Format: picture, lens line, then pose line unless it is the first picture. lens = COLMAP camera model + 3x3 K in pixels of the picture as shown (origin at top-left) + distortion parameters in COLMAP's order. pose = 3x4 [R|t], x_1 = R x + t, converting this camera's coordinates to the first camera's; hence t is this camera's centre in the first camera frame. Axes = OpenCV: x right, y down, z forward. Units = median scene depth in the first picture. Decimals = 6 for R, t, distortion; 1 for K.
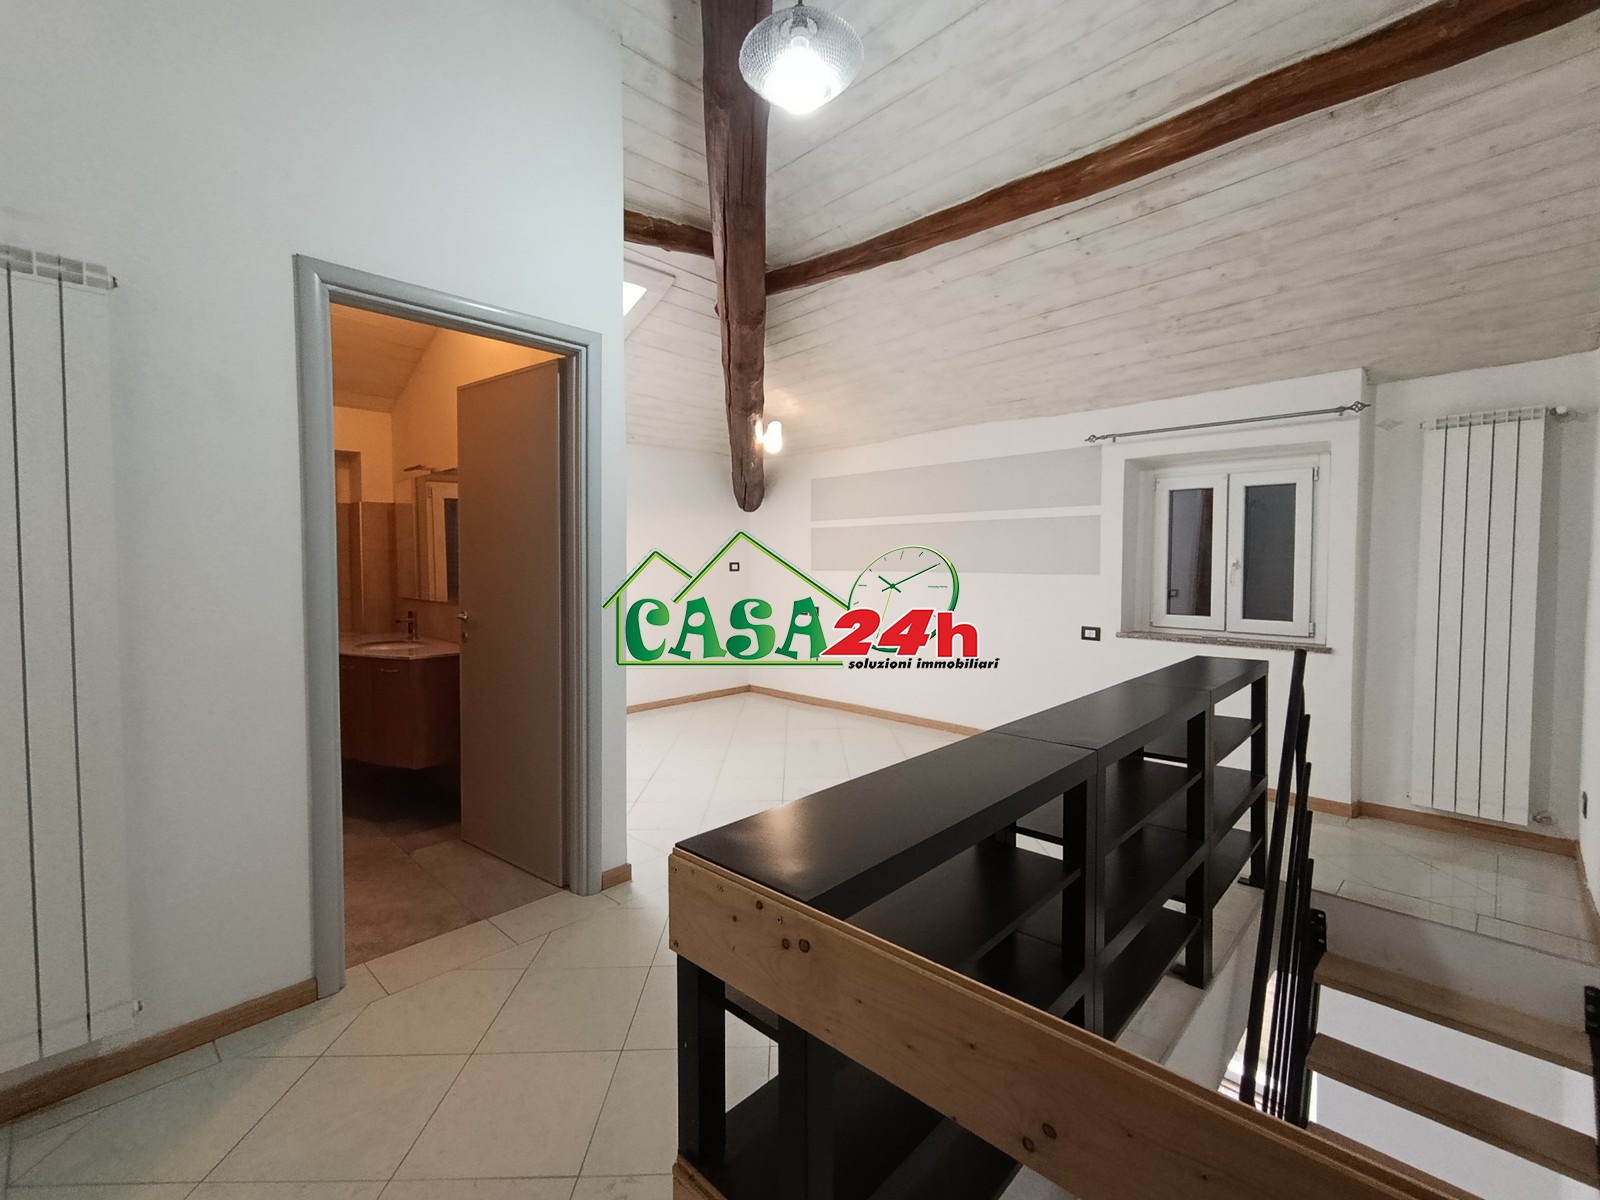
lens RADIAL K [[761.7, 0, 800.0], [0, 761.7, 600.0], [0, 0, 1]] dist [-0.025071, 0.013104]
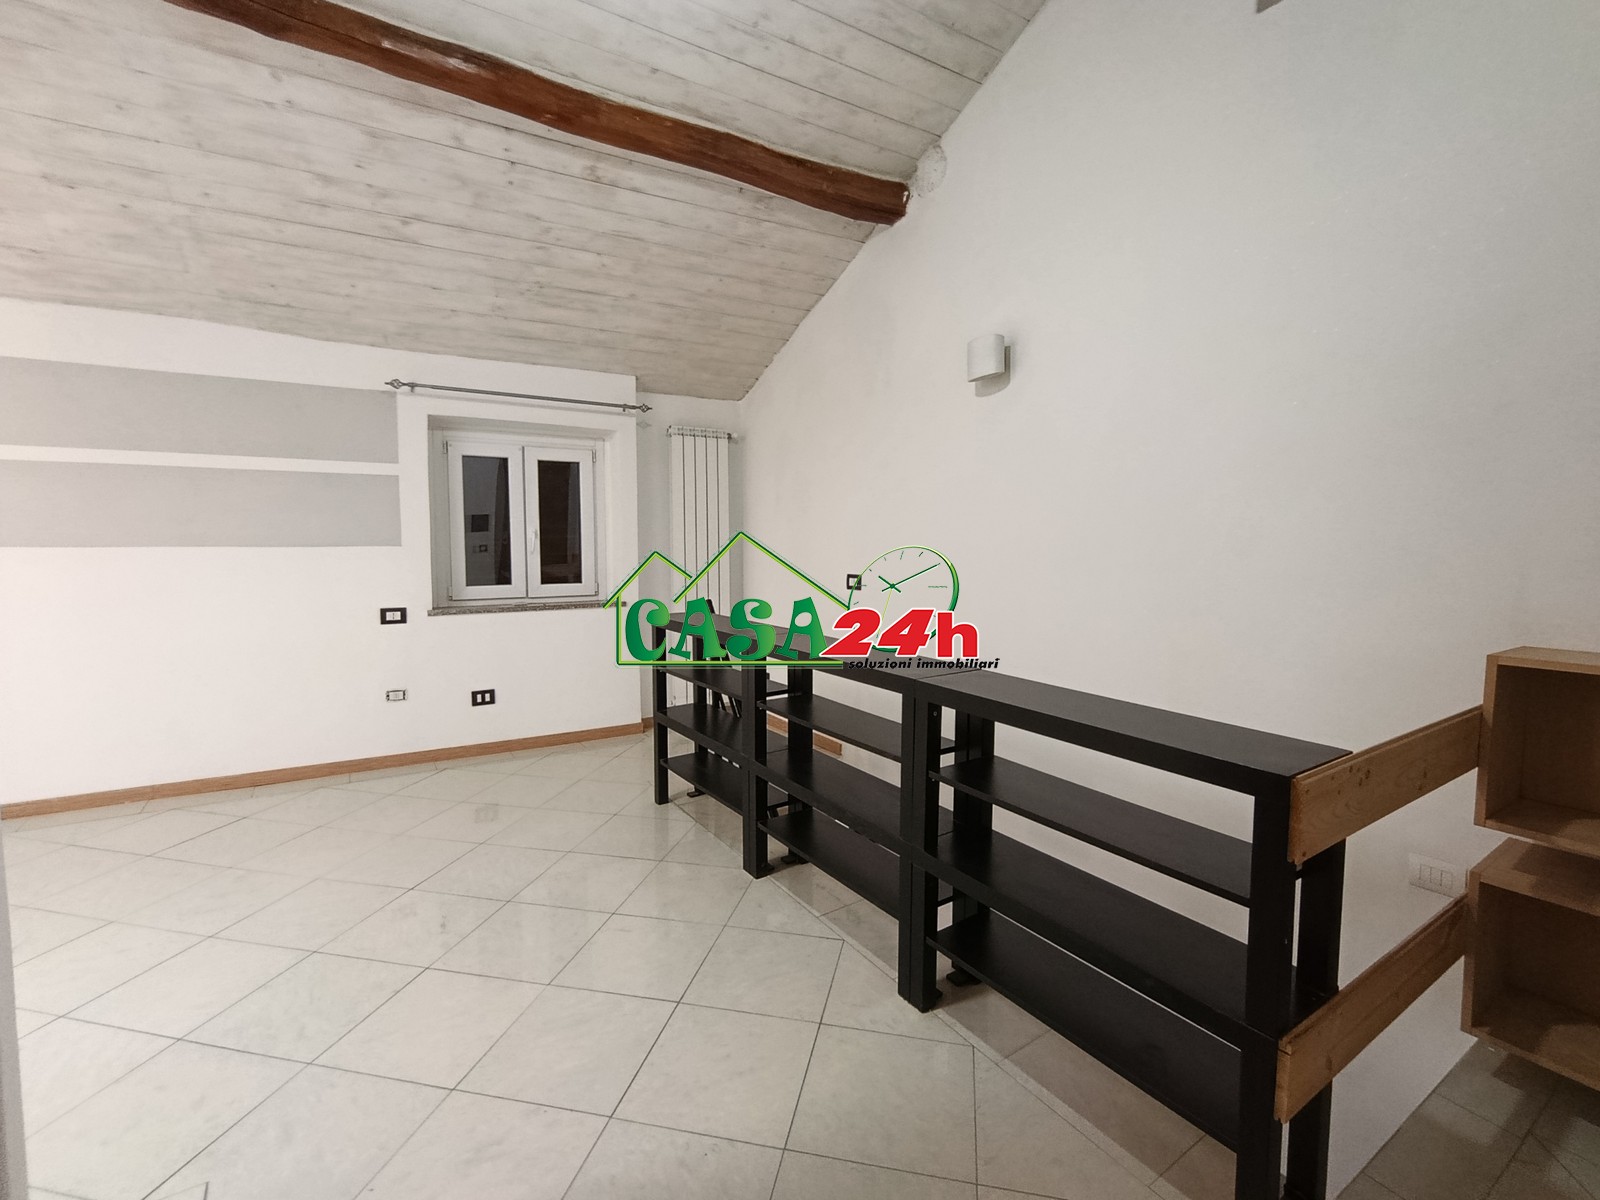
lens RADIAL K [[761.7, 0, 800.0], [0, 761.7, 600.0], [0, 0, 1]] dist [-0.025071, 0.013104]
pose [[0.156172, -0.087261, 0.983868, -0.462777], [0.042205, 0.995770, 0.081617, -0.028496], [-0.986828, 0.028778, 0.159194, 0.520264]]
